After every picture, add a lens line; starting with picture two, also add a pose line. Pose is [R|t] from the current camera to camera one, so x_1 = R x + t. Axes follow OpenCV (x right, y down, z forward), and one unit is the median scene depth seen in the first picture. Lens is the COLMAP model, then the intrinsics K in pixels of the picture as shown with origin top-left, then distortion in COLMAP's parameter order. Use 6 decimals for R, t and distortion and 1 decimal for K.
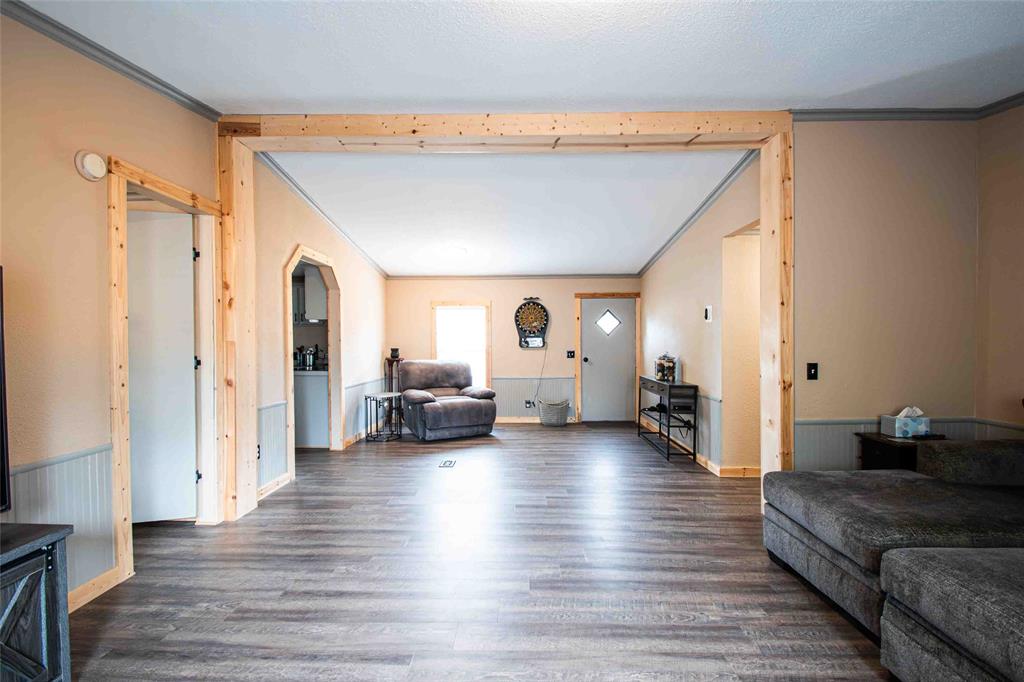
lens RADIAL K [[457.0, 0, 508.0], [0, 457.0, 346.8], [0, 0, 1]] dist [0.009739, -0.013660]
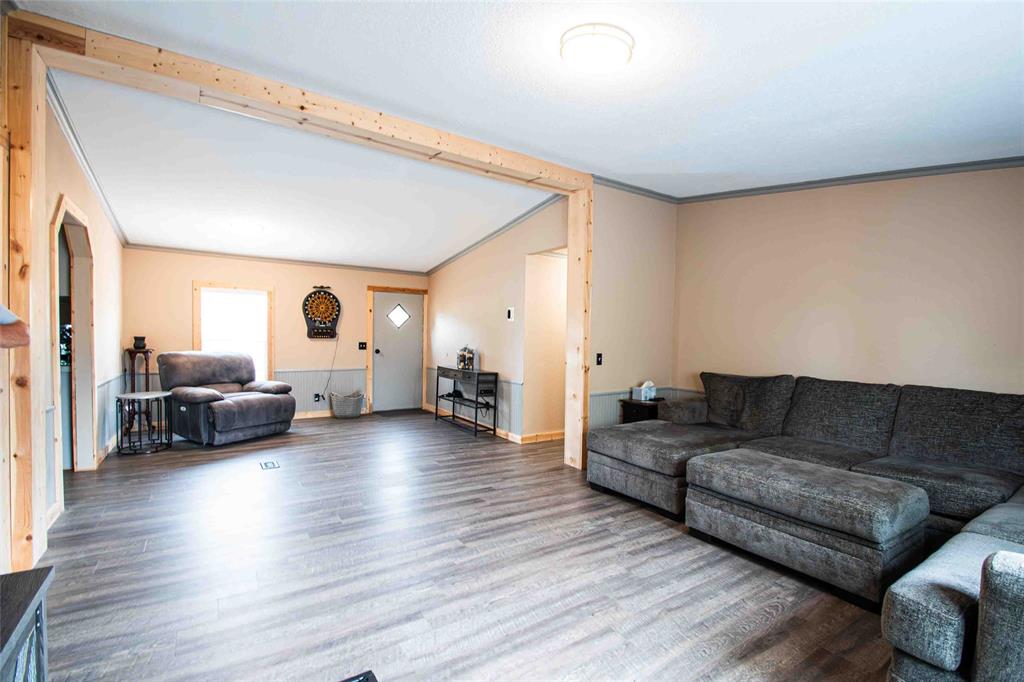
lens RADIAL K [[457.0, 0, 509.5], [0, 457.0, 346.8], [0, 0, 1]] dist [0.009739, -0.013660]
pose [[0.822565, 0.006880, 0.568630, -0.366128], [-0.016587, 0.999792, 0.011898, 0.001918], [-0.568430, -0.019219, 0.822507, -0.024114]]
